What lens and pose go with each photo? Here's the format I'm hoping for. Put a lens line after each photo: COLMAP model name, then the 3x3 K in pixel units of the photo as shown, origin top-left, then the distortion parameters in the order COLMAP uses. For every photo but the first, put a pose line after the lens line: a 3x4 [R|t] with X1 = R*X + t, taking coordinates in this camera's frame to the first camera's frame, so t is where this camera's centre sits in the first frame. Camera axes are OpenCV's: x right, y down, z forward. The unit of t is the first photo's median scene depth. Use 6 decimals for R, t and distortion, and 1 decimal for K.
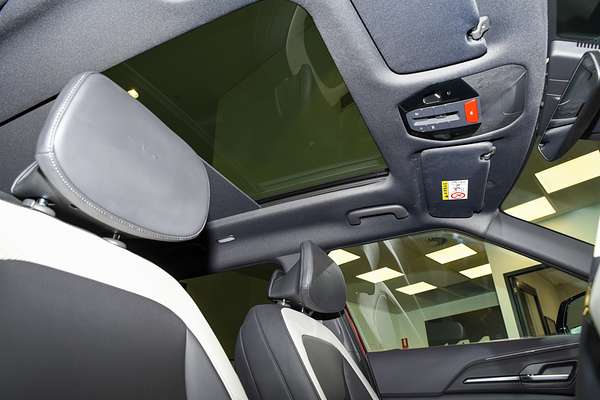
lens RADIAL K [[401.3, 0, 301.3], [0, 401.3, 204.7], [0, 0, 1]] dist [-0.080936, 0.005891]
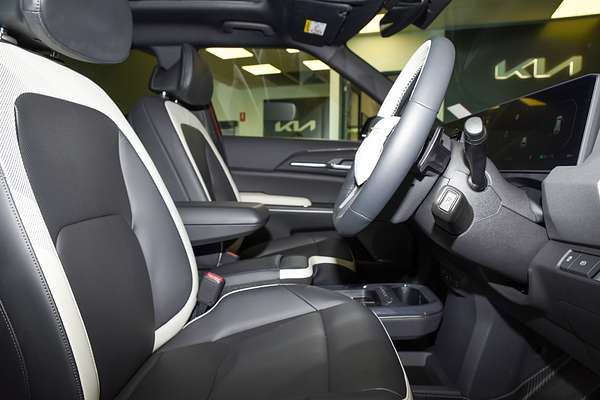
lens RADIAL K [[401.3, 0, 300.3], [0, 401.3, 202.2], [0, 0, 1]] dist [-0.080936, 0.005891]
pose [[0.919014, 0.022387, 0.393588, -0.128898], [-0.231508, 0.838747, 0.492857, -0.170231], [-0.319087, -0.544061, 0.776003, -0.243923]]
